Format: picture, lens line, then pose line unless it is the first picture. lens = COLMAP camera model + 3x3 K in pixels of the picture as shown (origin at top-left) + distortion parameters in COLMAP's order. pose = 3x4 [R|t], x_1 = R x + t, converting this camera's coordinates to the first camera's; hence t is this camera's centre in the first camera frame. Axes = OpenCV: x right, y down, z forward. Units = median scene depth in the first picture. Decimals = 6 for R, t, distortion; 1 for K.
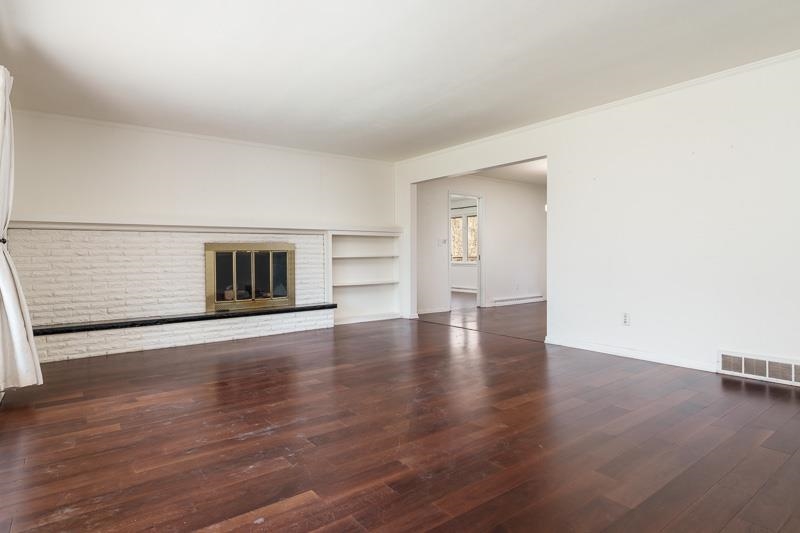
lens RADIAL K [[440.7, 0, 401.5], [0, 440.7, 256.3], [0, 0, 1]] dist [-0.001951, -0.000141]
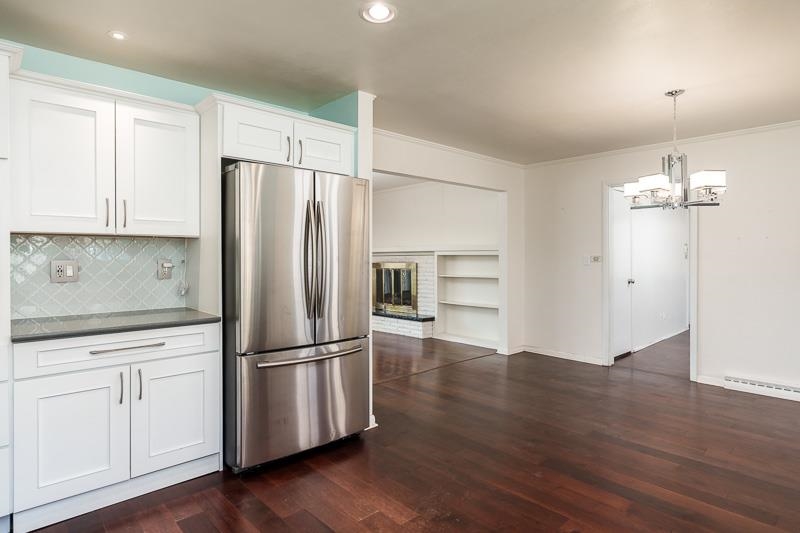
lens RADIAL K [[440.7, 0, 401.5], [0, 440.7, 256.3], [0, 0, 1]] dist [-0.001951, -0.000141]
pose [[0.094105, 0.000116, -0.995562, 1.082965], [-0.004201, 0.999991, -0.000281, -0.053969], [0.995553, 0.004209, 0.094104, 0.958041]]
